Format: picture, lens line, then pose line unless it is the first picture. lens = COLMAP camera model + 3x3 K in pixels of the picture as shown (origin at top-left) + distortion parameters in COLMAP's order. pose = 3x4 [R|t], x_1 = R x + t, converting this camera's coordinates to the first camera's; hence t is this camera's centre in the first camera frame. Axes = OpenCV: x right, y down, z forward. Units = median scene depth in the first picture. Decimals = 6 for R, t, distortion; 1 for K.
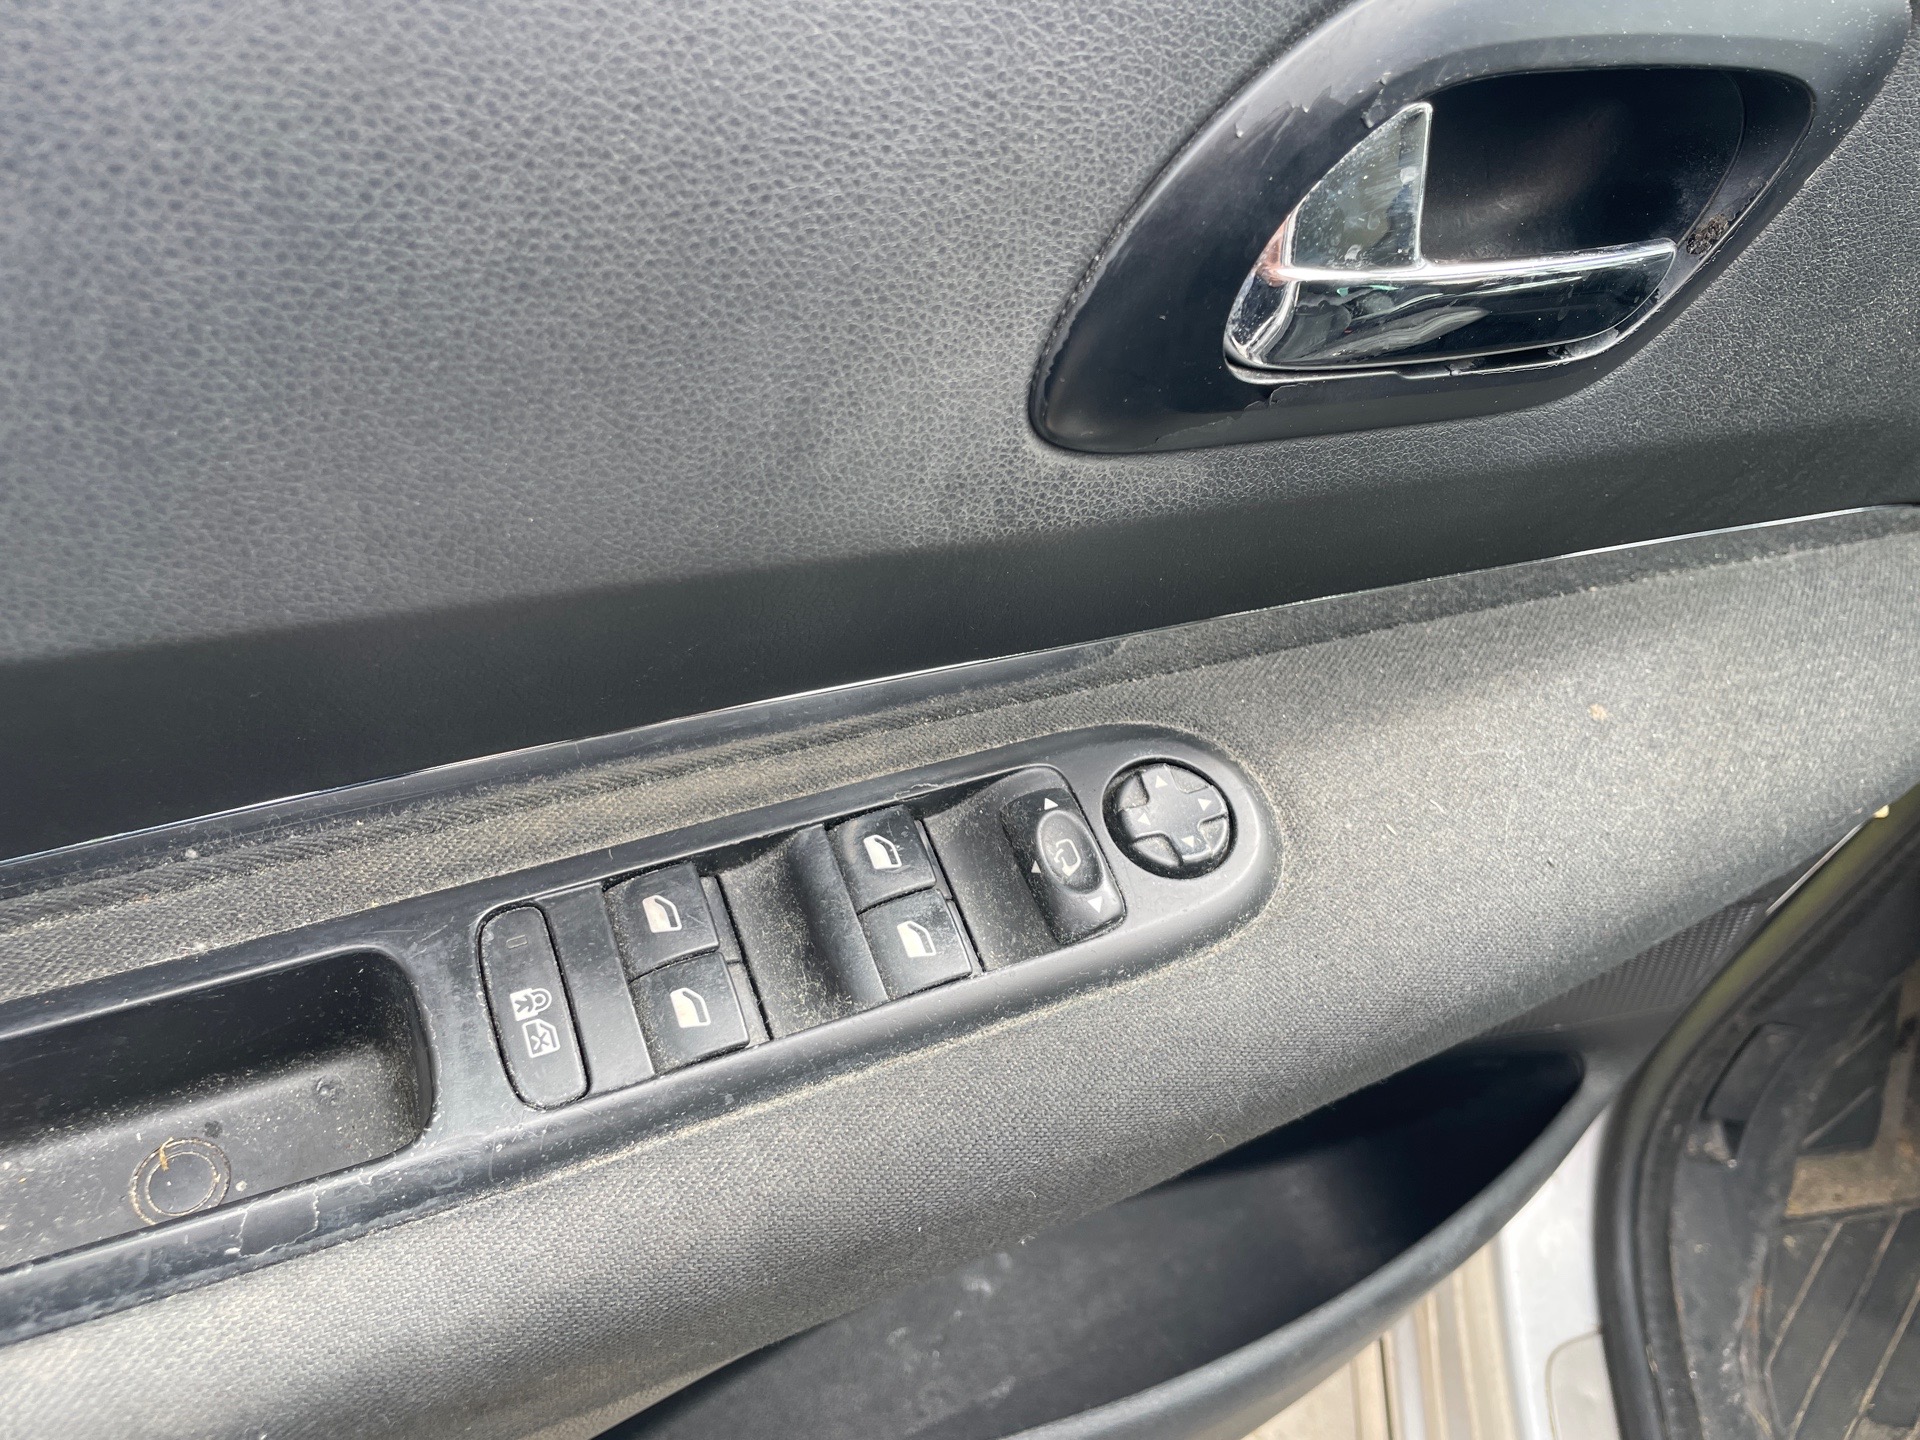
lens RADIAL K [[1452.4, 0, 979.1], [0, 1452.4, 713.9], [0, 0, 1]] dist [0.085107, -0.113134]
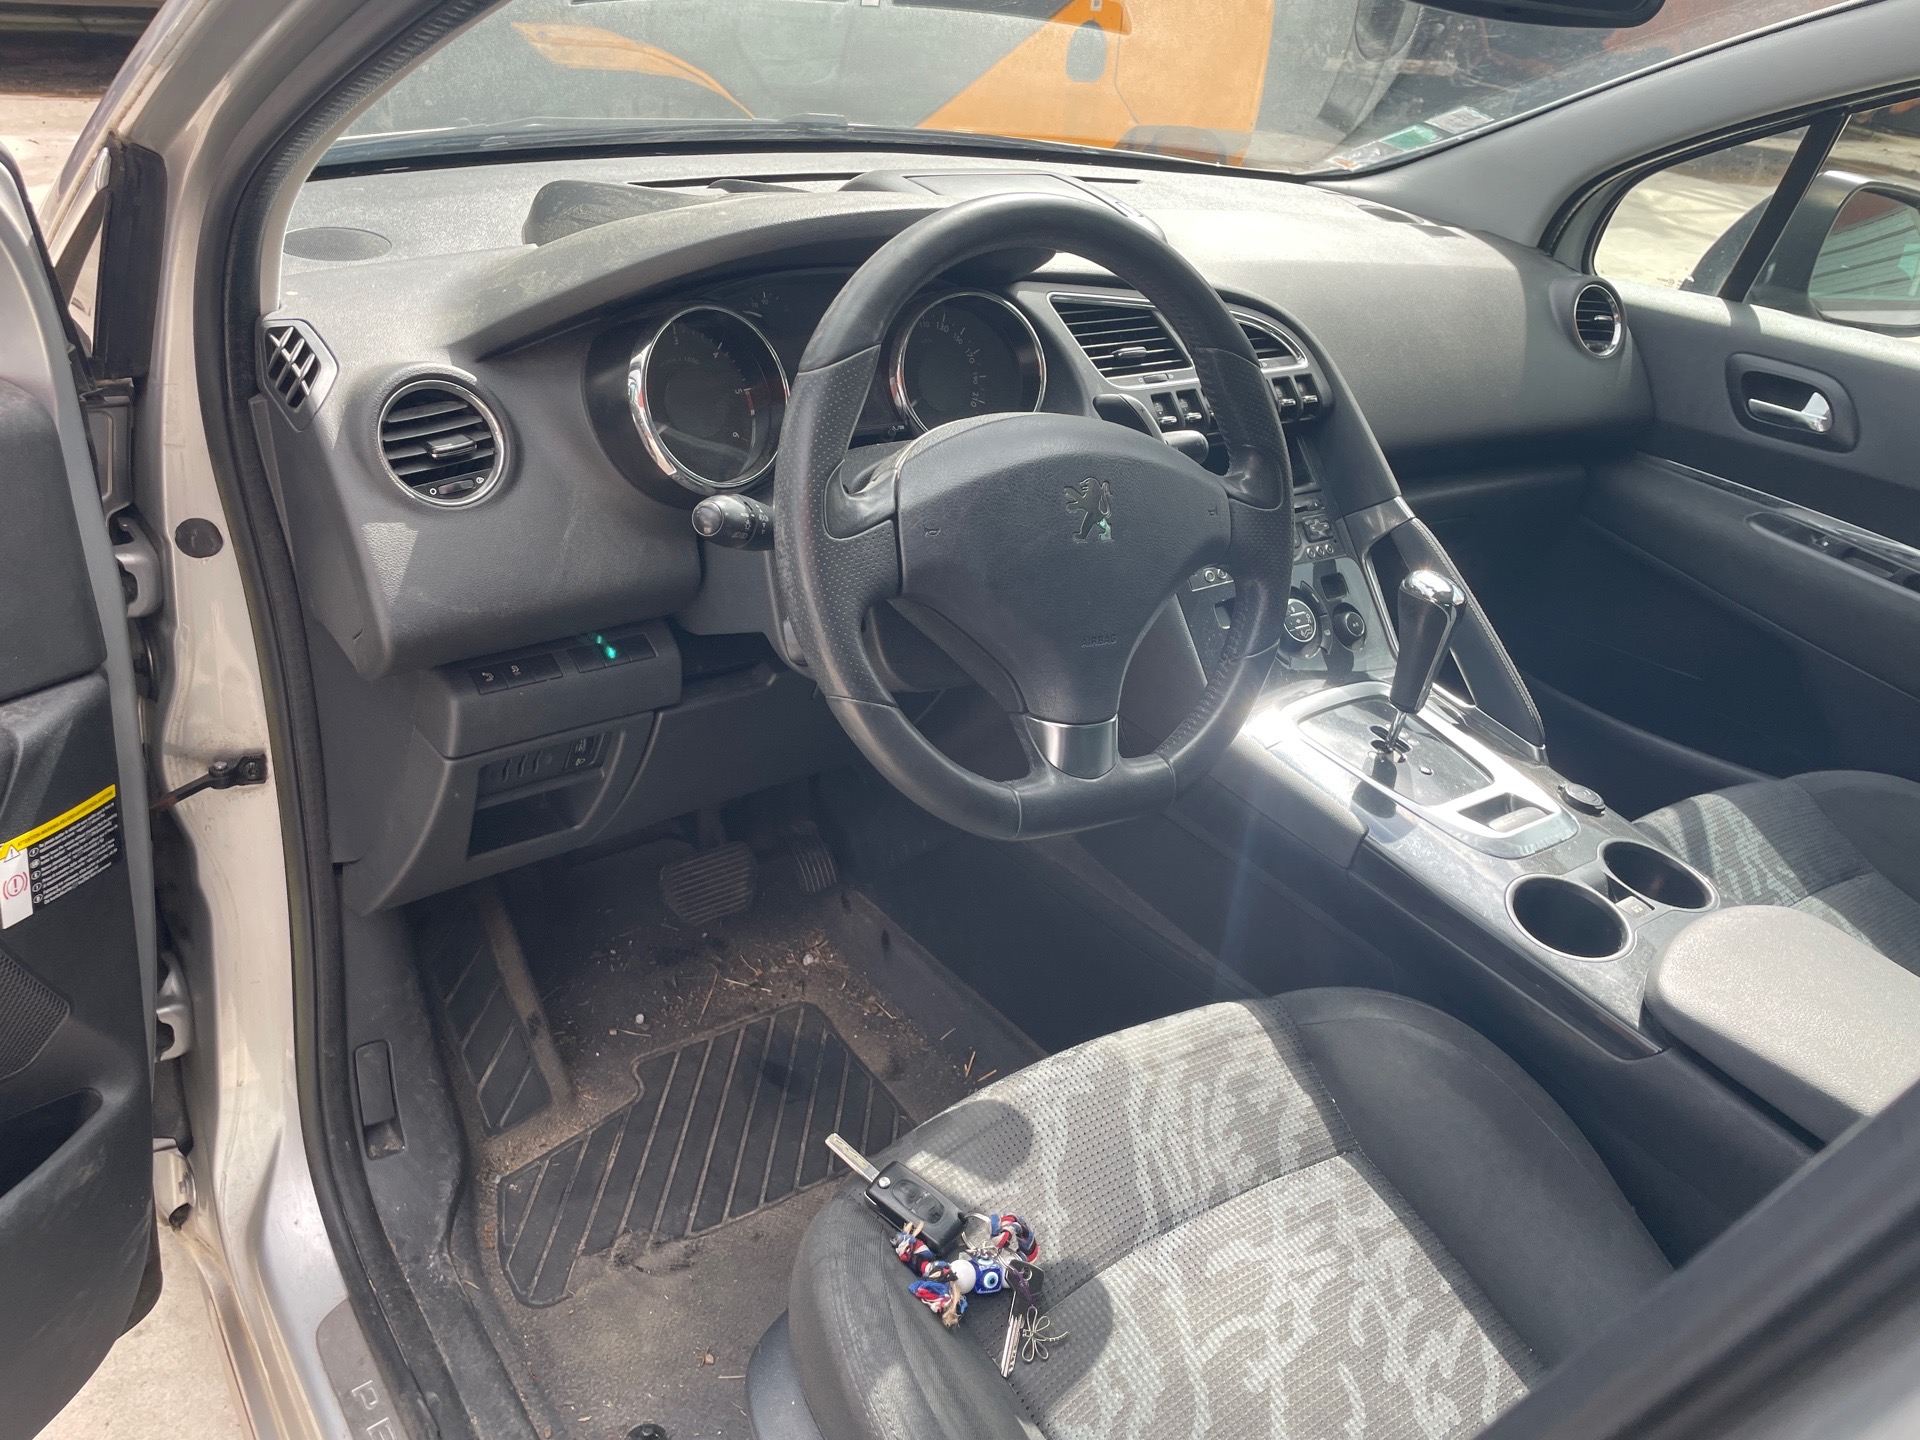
lens RADIAL K [[1452.4, 0, 948.1], [0, 1452.4, 707.2], [0, 0, 1]] dist [0.085107, -0.113134]
pose [[0.777424, -0.365798, 0.511668, 0.982312], [0.507330, 0.845546, -0.166341, 1.317601], [-0.371792, 0.388901, 0.842927, -1.832188]]
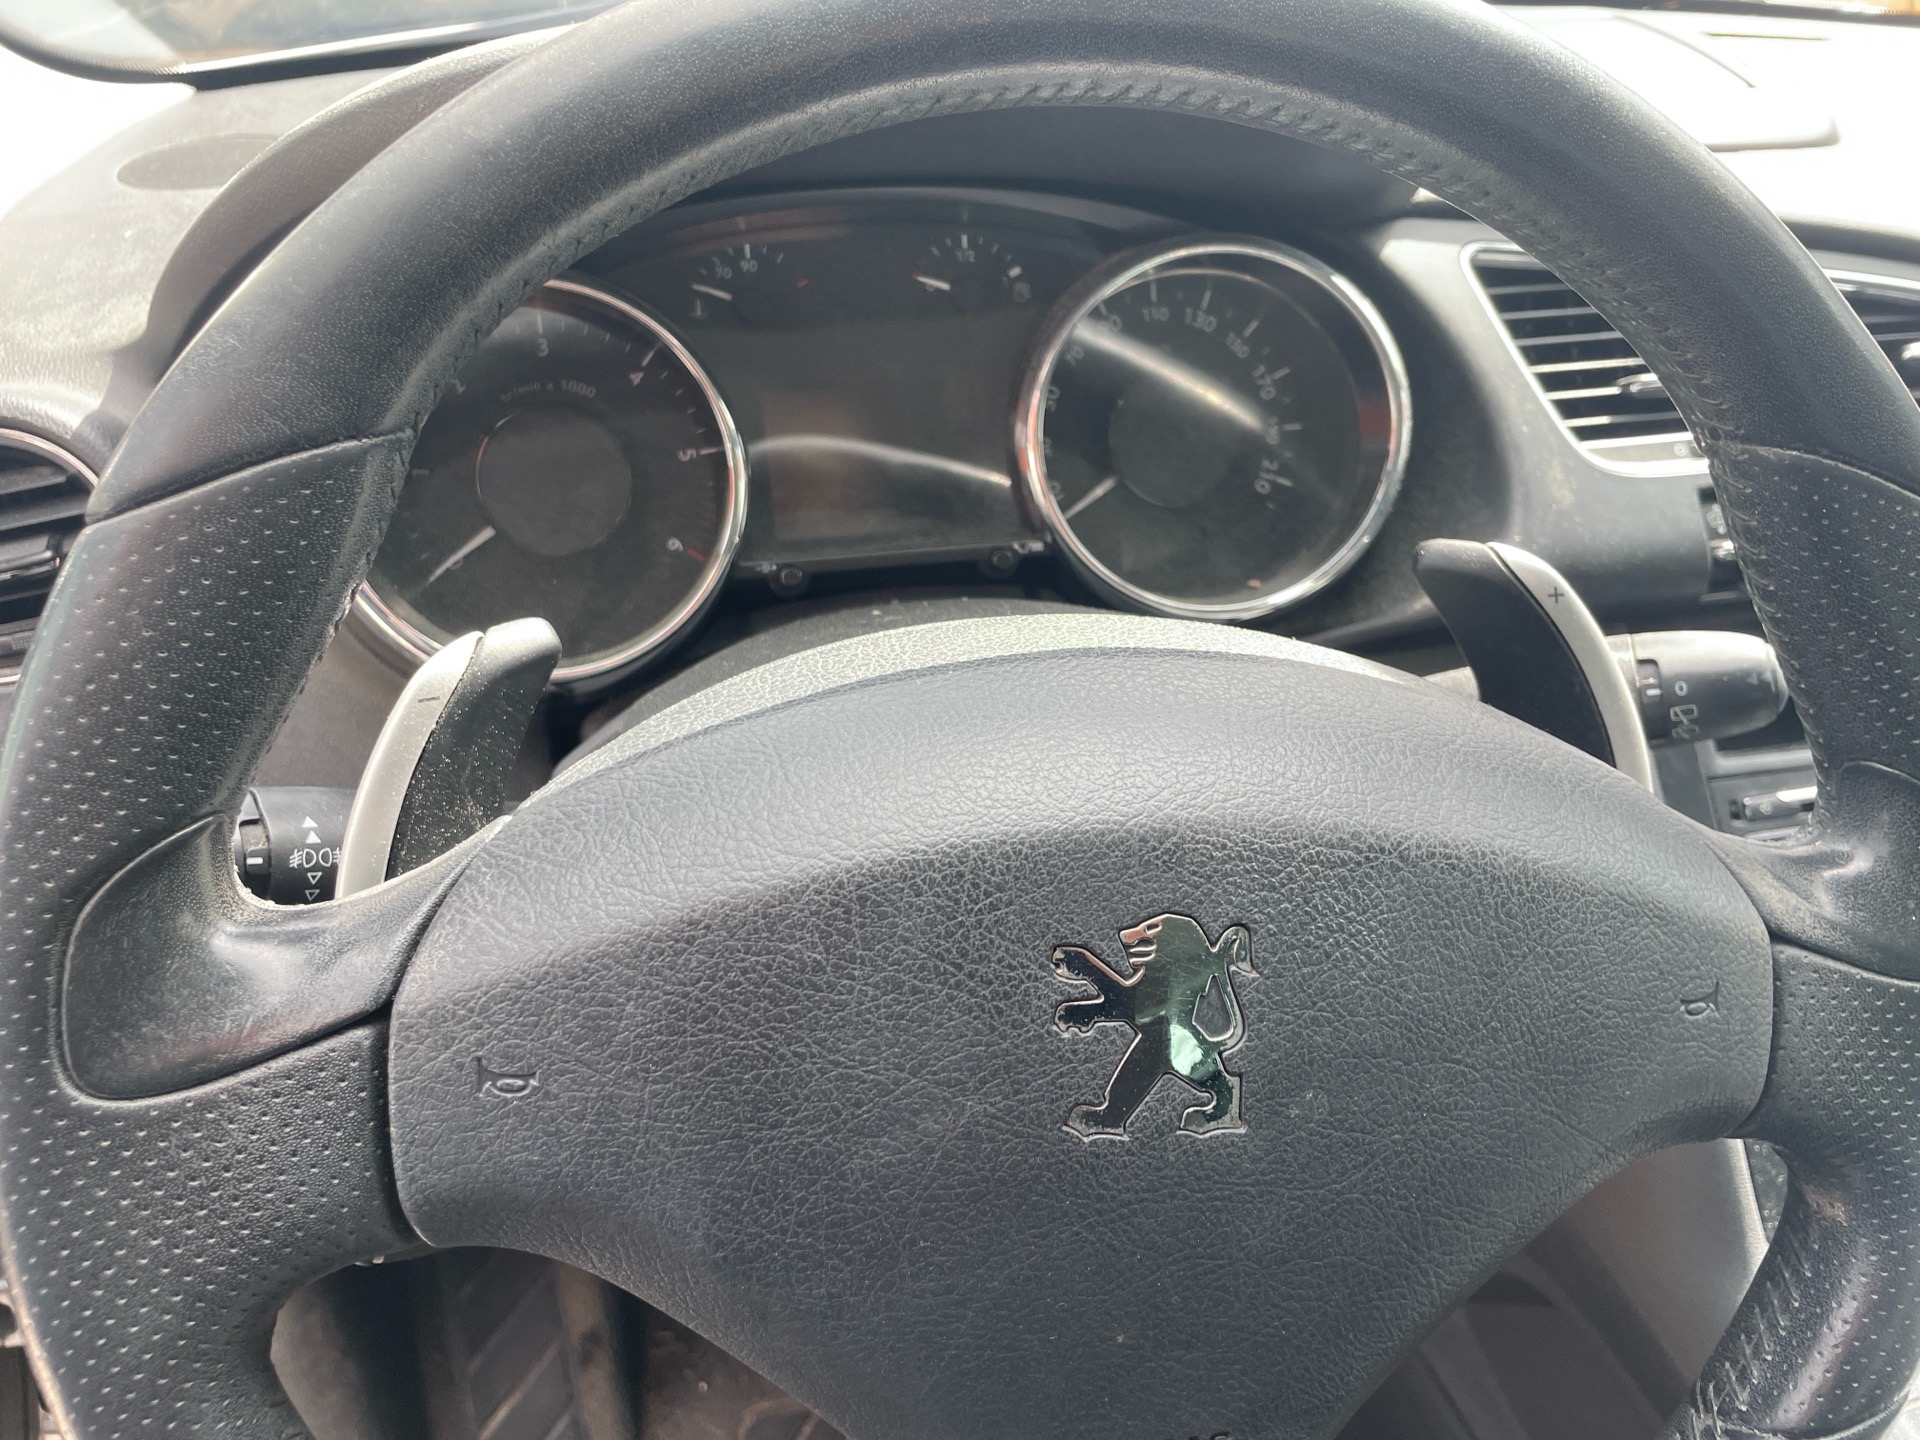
lens RADIAL K [[1452.4, 0, 1012.6], [0, 1452.4, 676.0], [0, 0, 1]] dist [0.085107, -0.113134]
pose [[0.950487, -0.266776, 0.159389, 2.776877], [0.304729, 0.900688, -0.309678, 0.663366], [-0.060945, 0.342916, 0.937387, -0.409532]]
